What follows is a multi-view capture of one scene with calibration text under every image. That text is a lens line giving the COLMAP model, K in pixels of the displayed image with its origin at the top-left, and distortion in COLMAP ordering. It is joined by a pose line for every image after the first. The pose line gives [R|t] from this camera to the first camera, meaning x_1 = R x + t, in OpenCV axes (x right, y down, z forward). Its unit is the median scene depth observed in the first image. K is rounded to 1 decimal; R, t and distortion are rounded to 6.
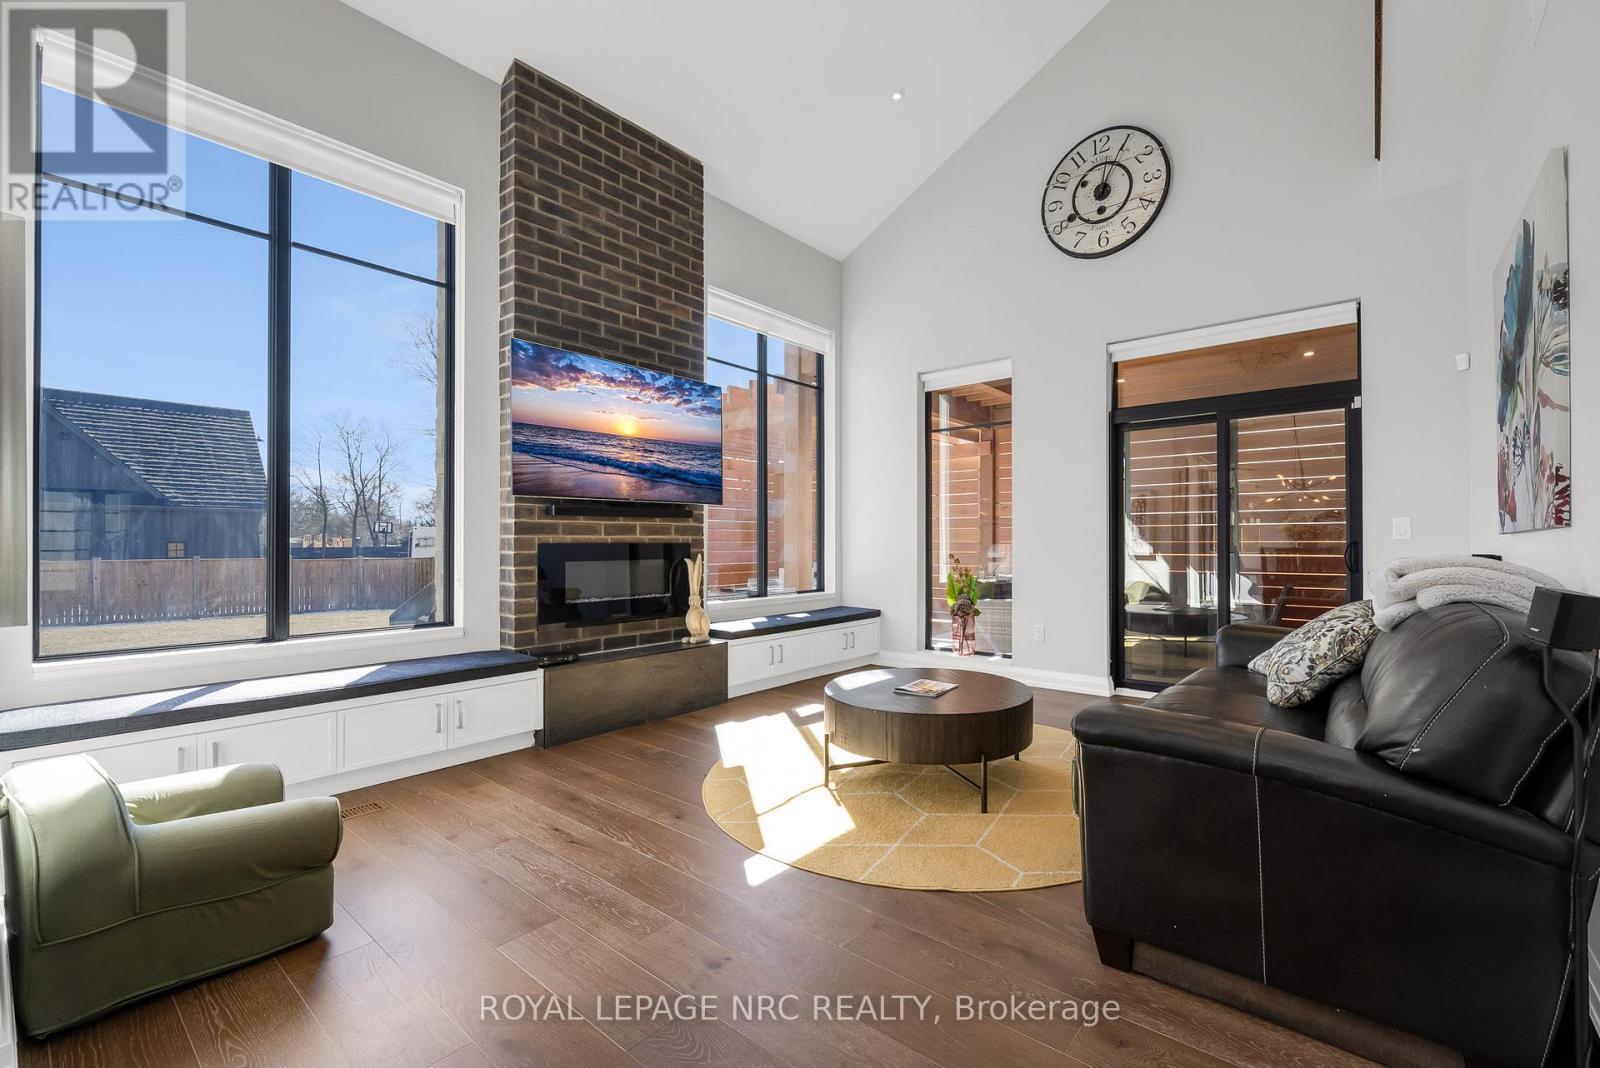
lens RADIAL K [[692.2, 0, 815.0], [0, 692.2, 538.5], [0, 0, 1]] dist [0.001180, 0.000199]
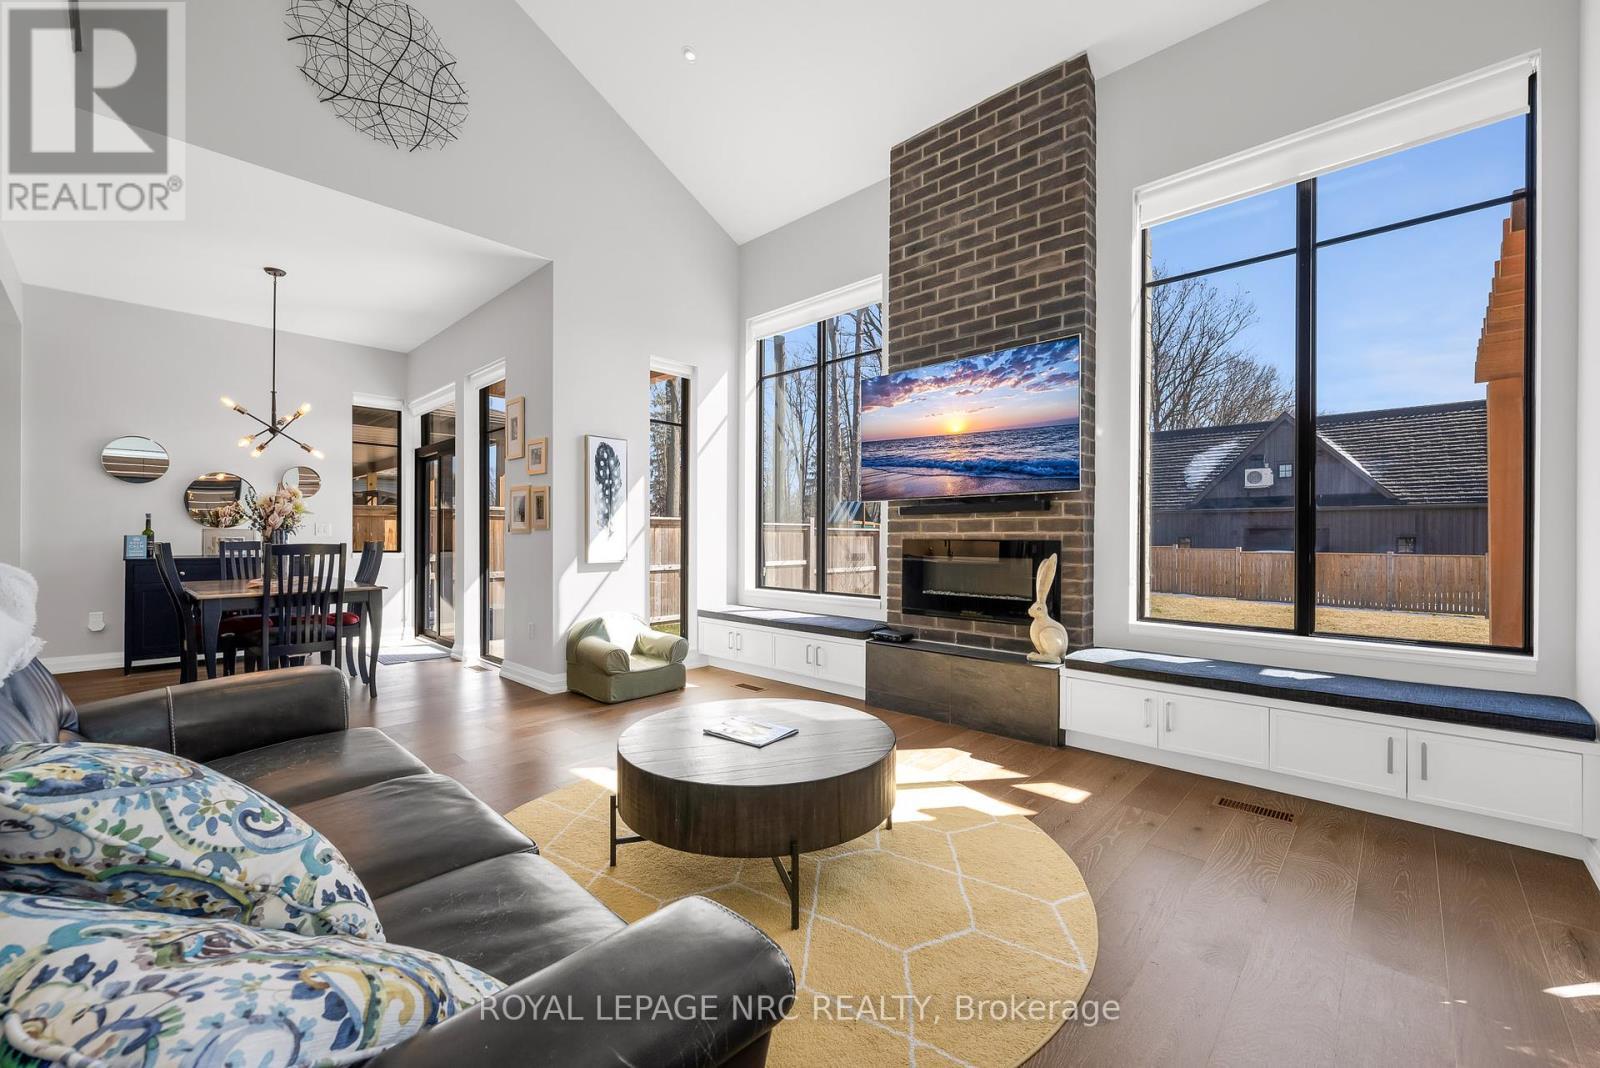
lens RADIAL K [[638.7, 0, 818.9], [0, 638.7, 538.1], [0, 0, 1]] dist [0.000433, -0.000318]
pose [[-0.052363, 0.005671, -0.998612, 0.586248], [0.000491, 0.999984, 0.005653, -0.001079], [0.998628, -0.000194, -0.052365, 0.758476]]
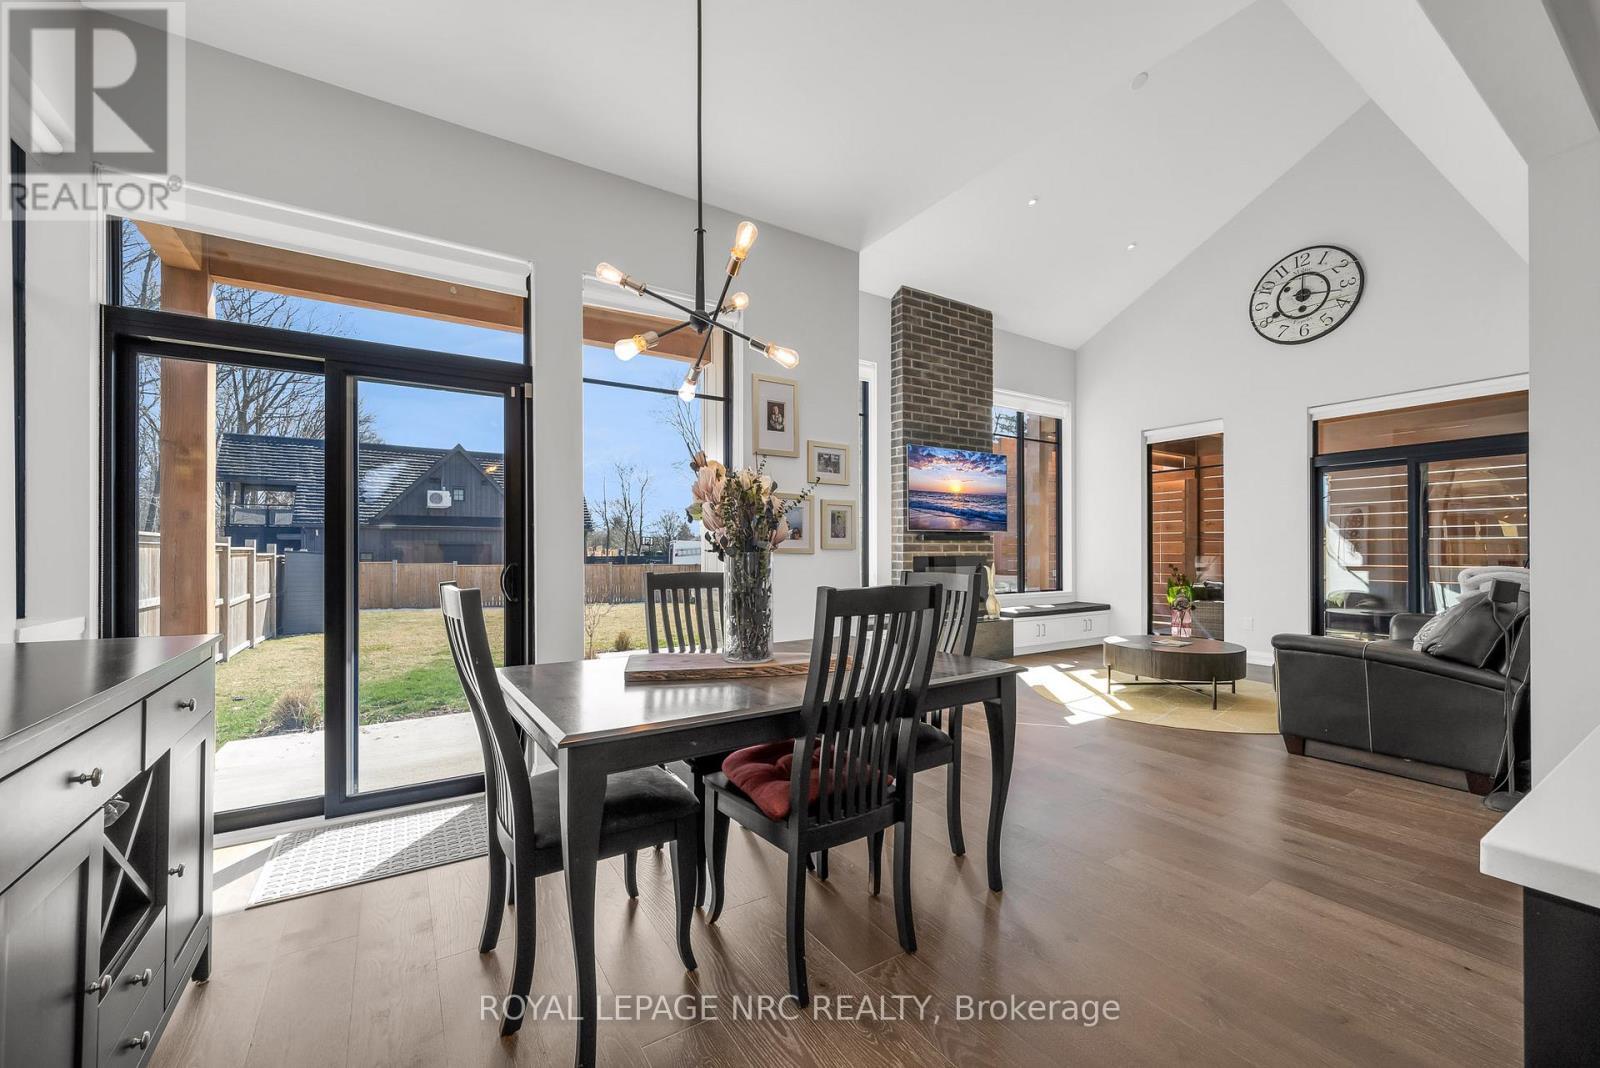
lens RADIAL K [[649.1, 0, 763.2], [0, 649.1, 548.4], [0, 0, 1]] dist [-0.000793, -0.000052]
pose [[0.948930, -0.001321, -0.315485, -0.196851], [0.001213, 0.999999, -0.000540, -0.010883], [0.315486, 0.000130, 0.948930, -0.564868]]
